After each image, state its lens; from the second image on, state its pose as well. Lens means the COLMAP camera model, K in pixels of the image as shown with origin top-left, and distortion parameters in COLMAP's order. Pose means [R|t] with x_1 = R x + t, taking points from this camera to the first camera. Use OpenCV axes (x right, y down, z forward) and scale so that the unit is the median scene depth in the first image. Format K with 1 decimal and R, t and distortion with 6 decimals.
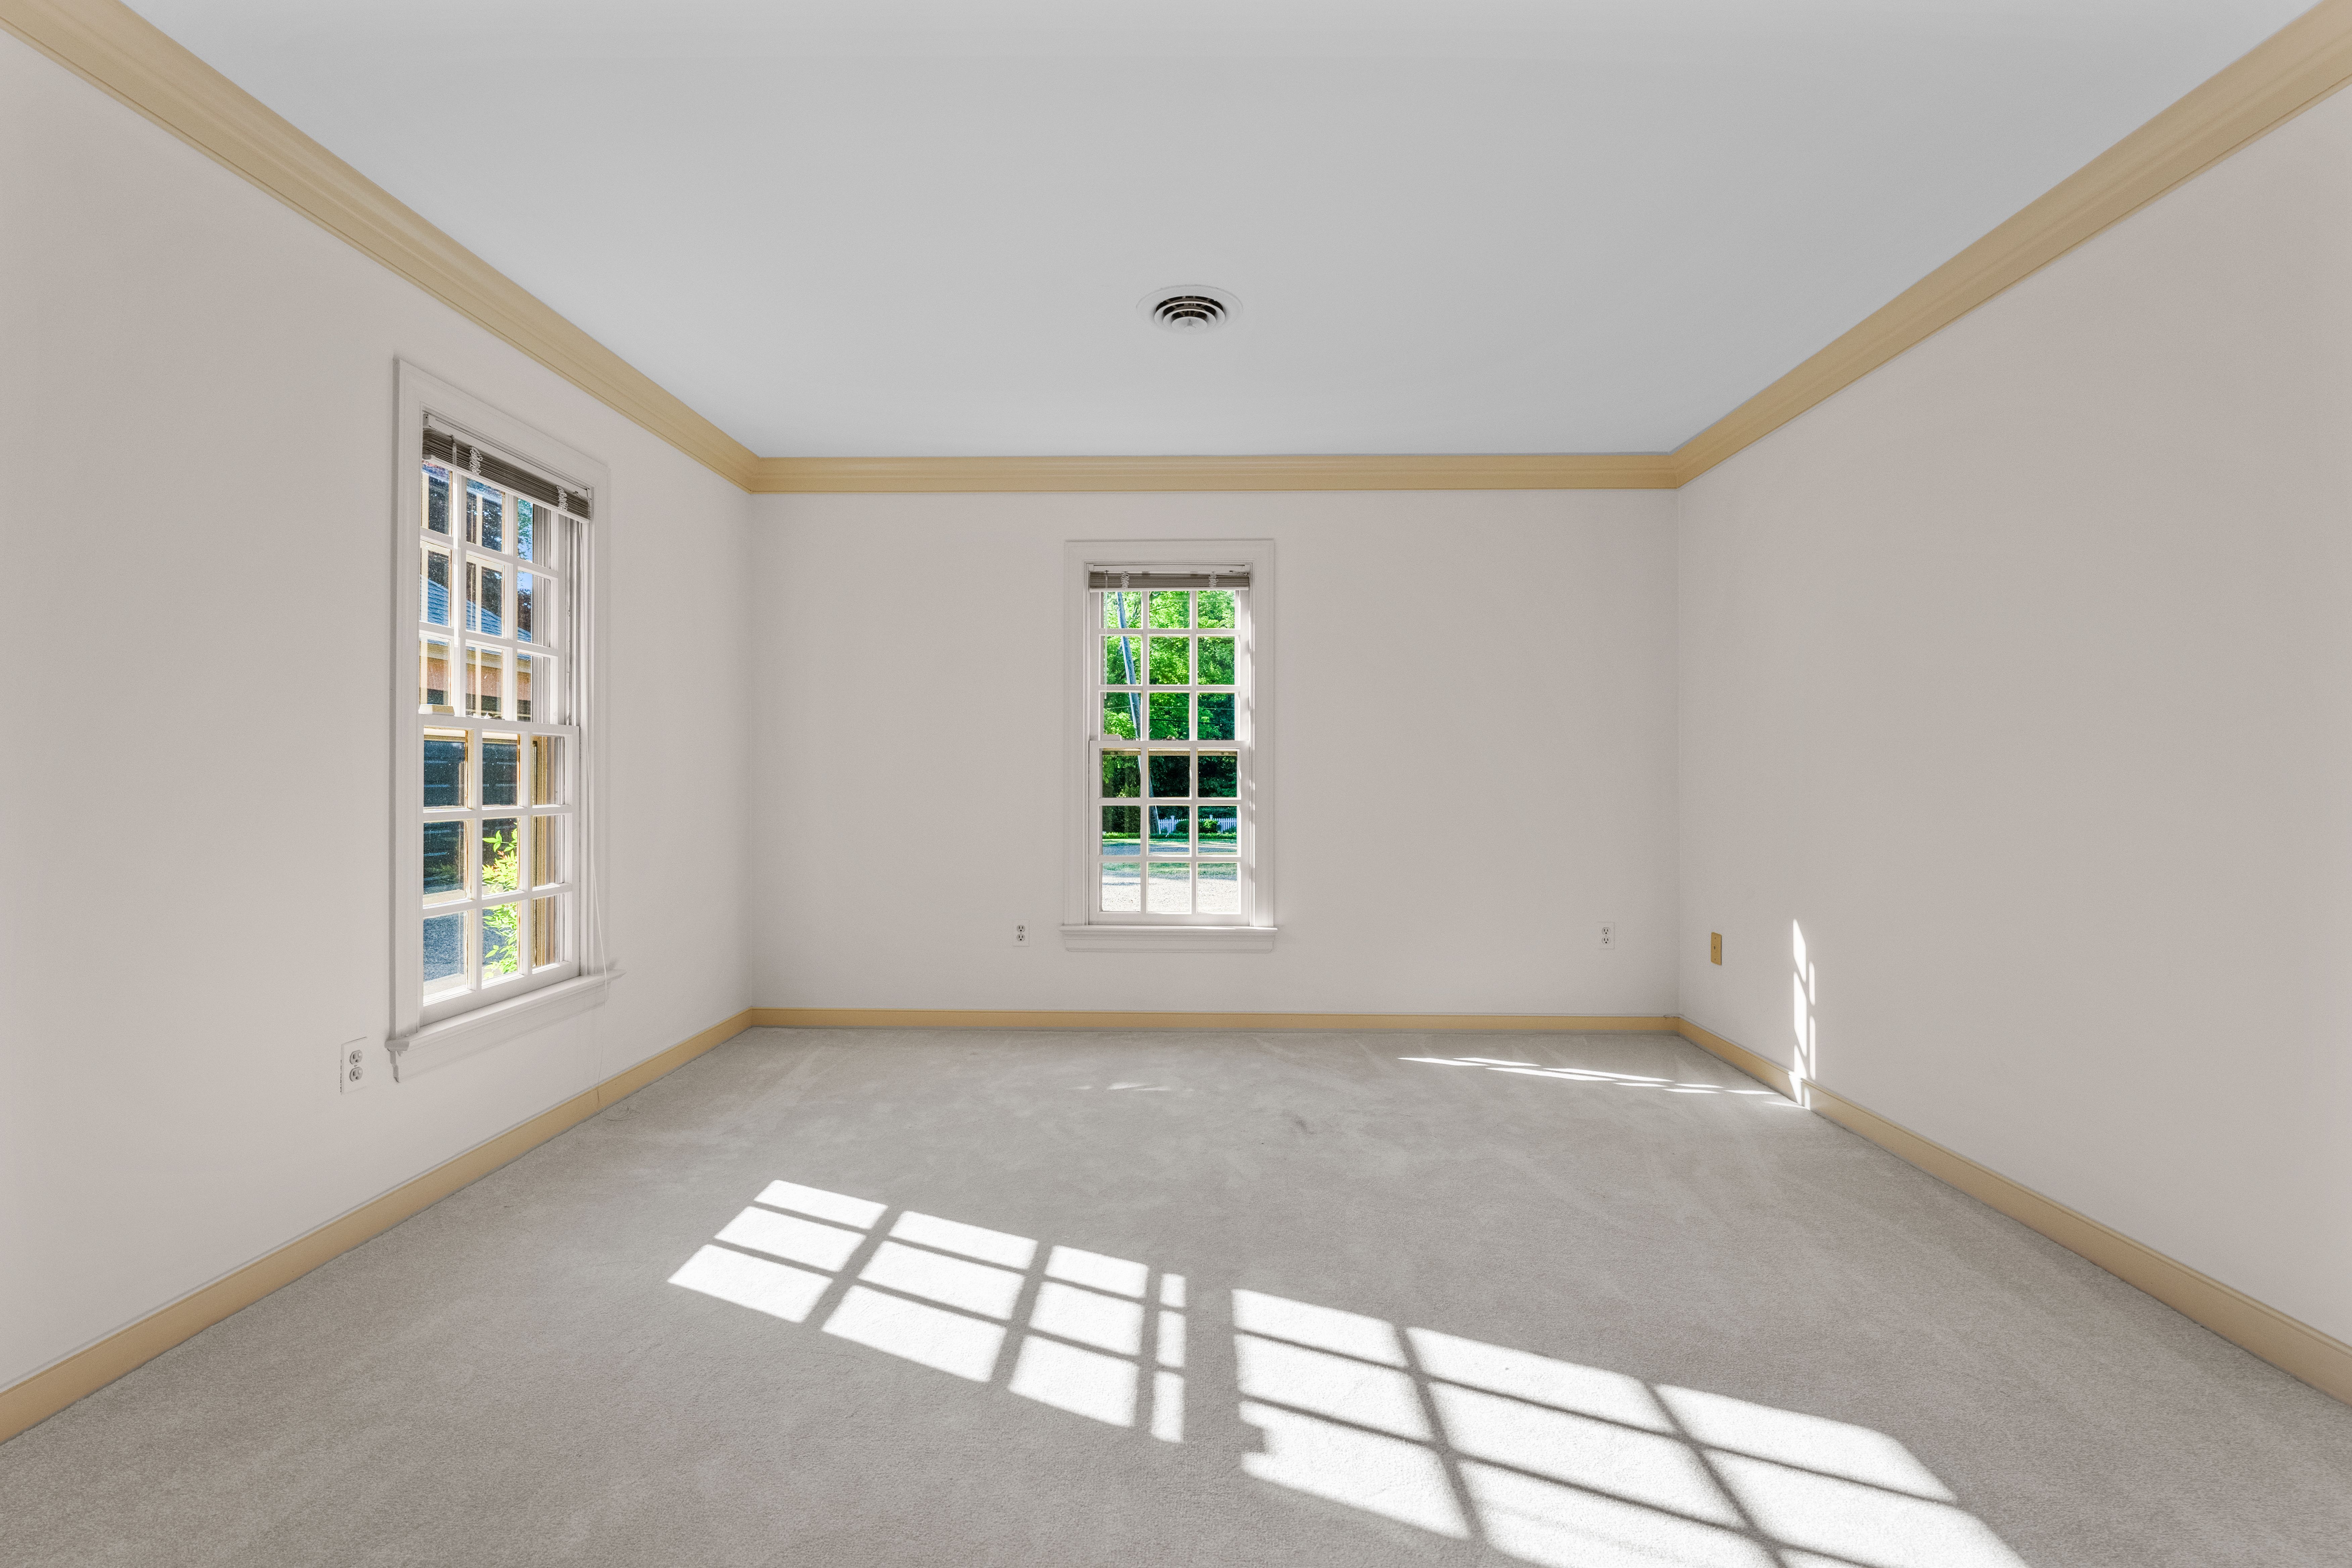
lens RADIAL K [[1081.9, 0, 1179.3], [0, 1081.9, 777.1], [0, 0, 1]] dist [0.000213, -0.000447]
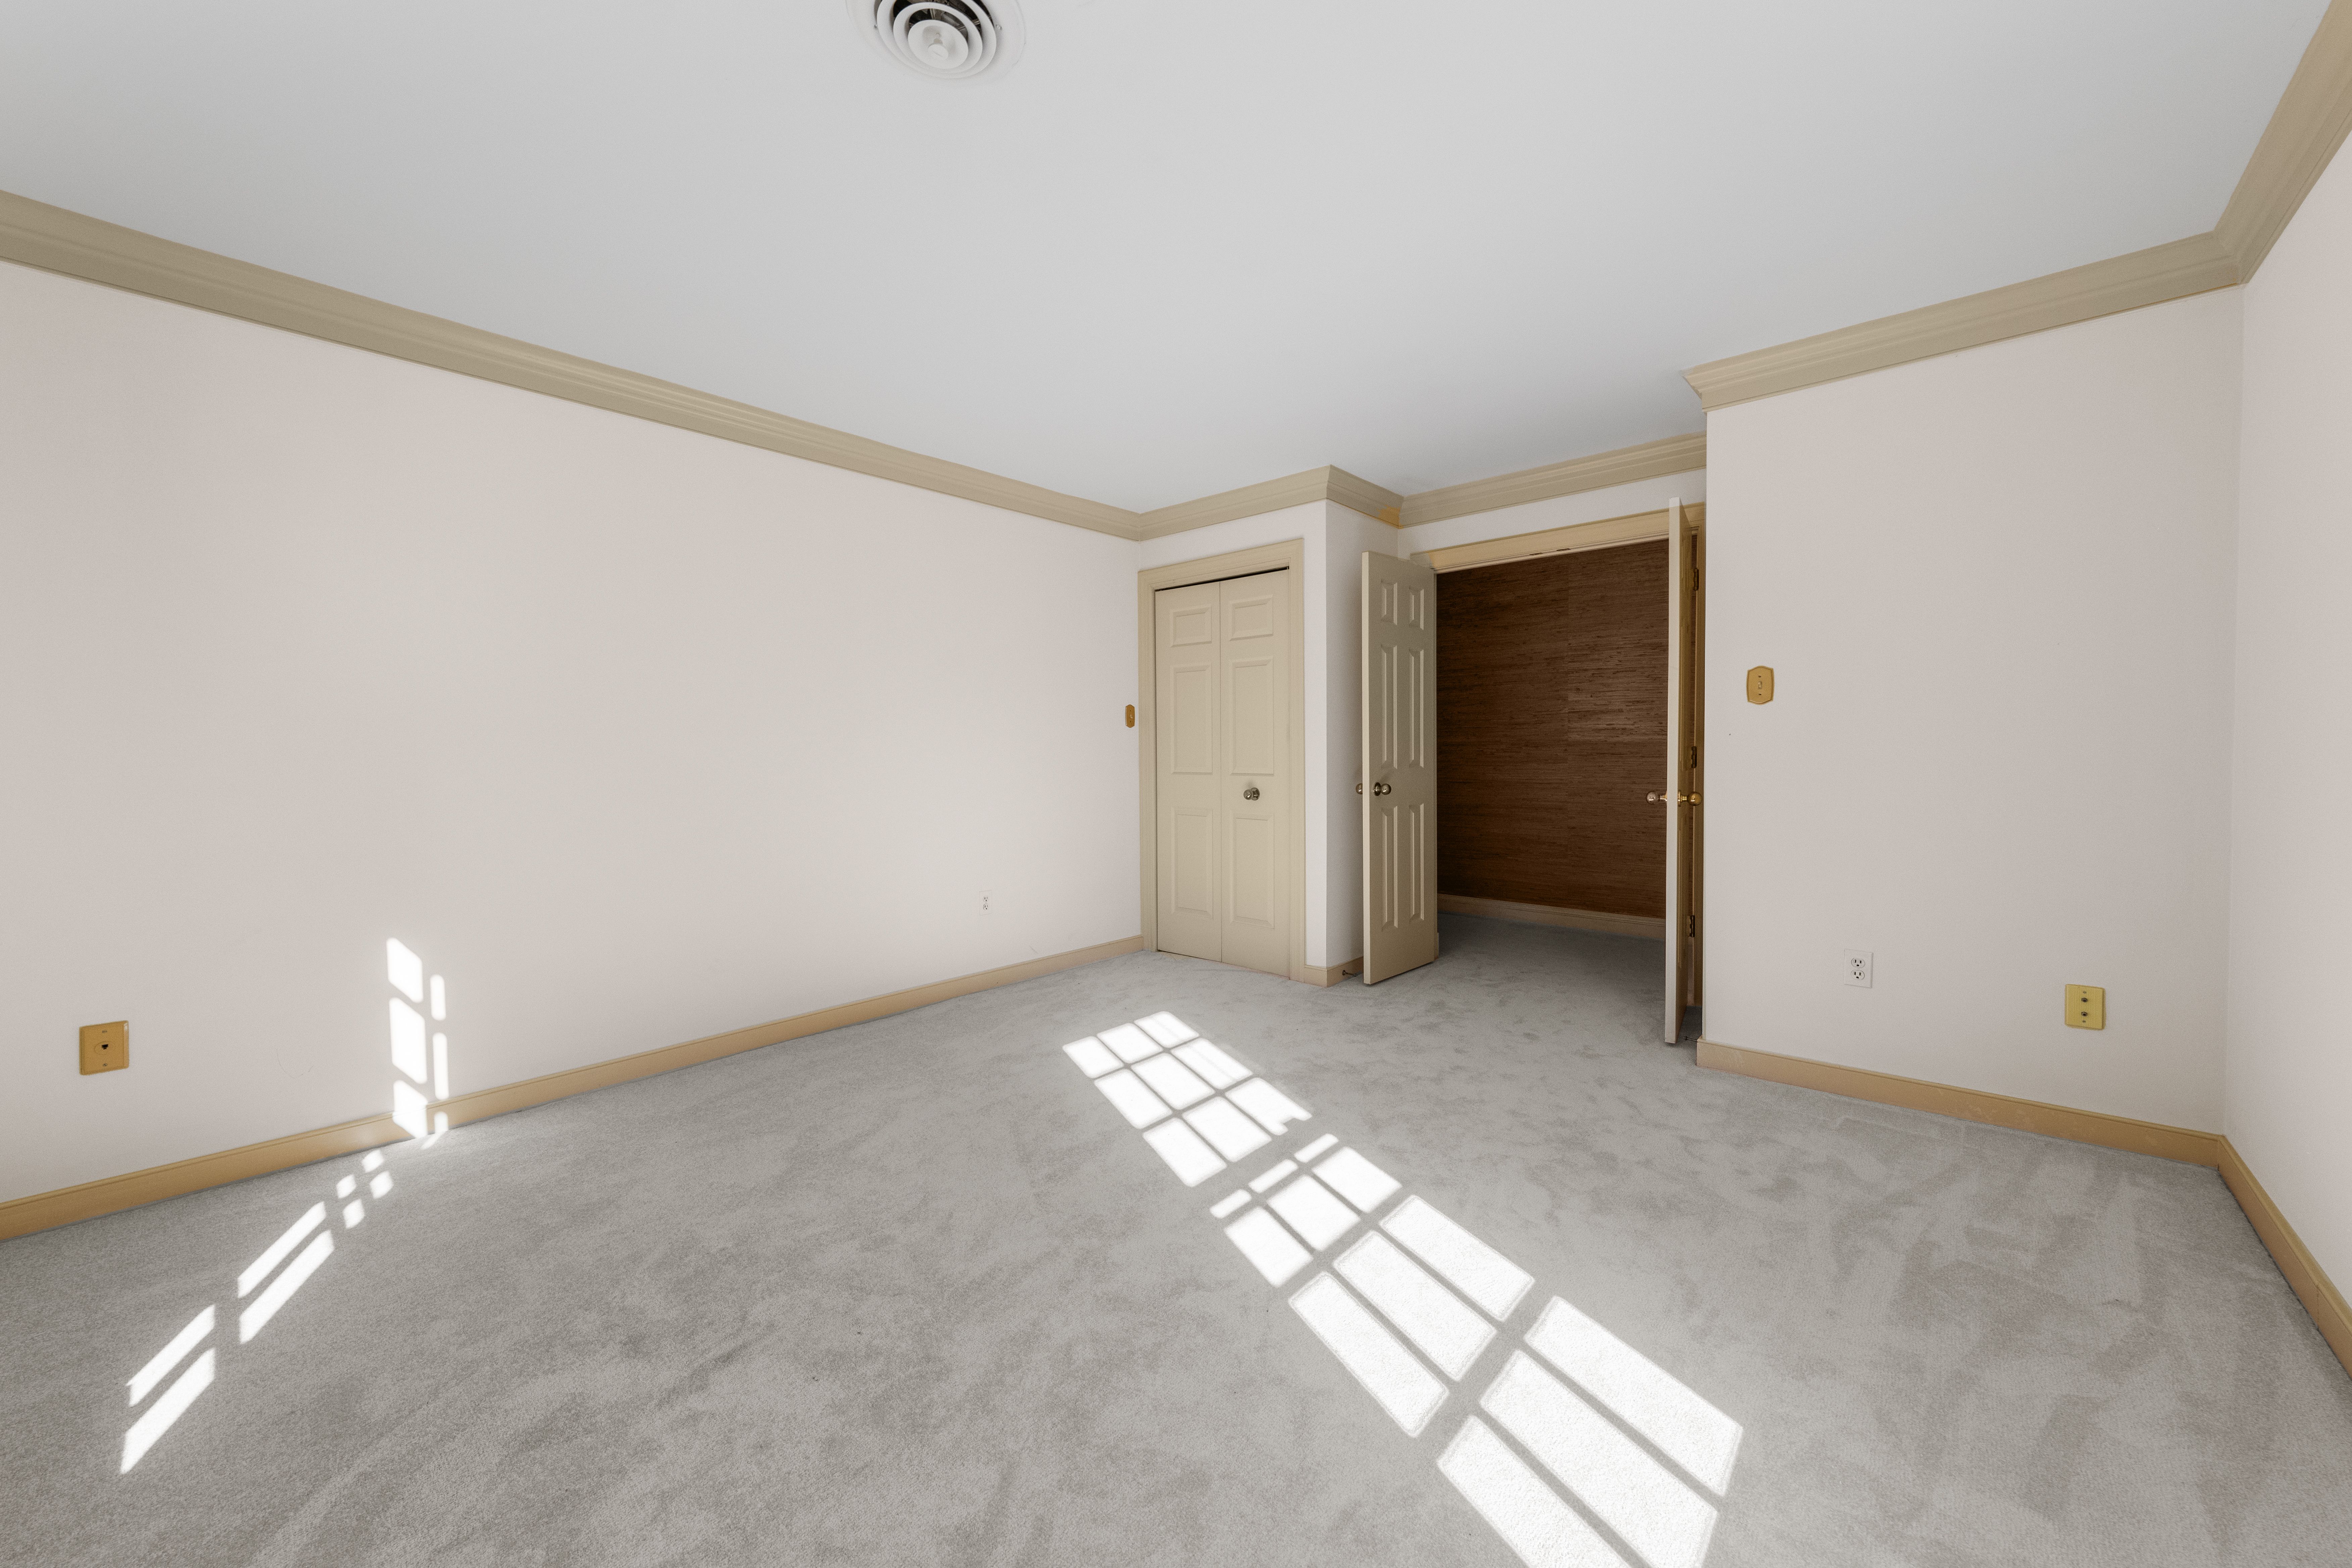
lens RADIAL K [[853.6, 0, 1179.9], [0, 853.6, 776.5], [0, 0, 1]] dist [-0.000356, -0.000025]
pose [[-0.772235, -0.015127, 0.635157, -0.583258], [0.004739, 0.999552, 0.029568, -0.026350], [-0.635319, 0.025843, -0.771817, 1.846681]]
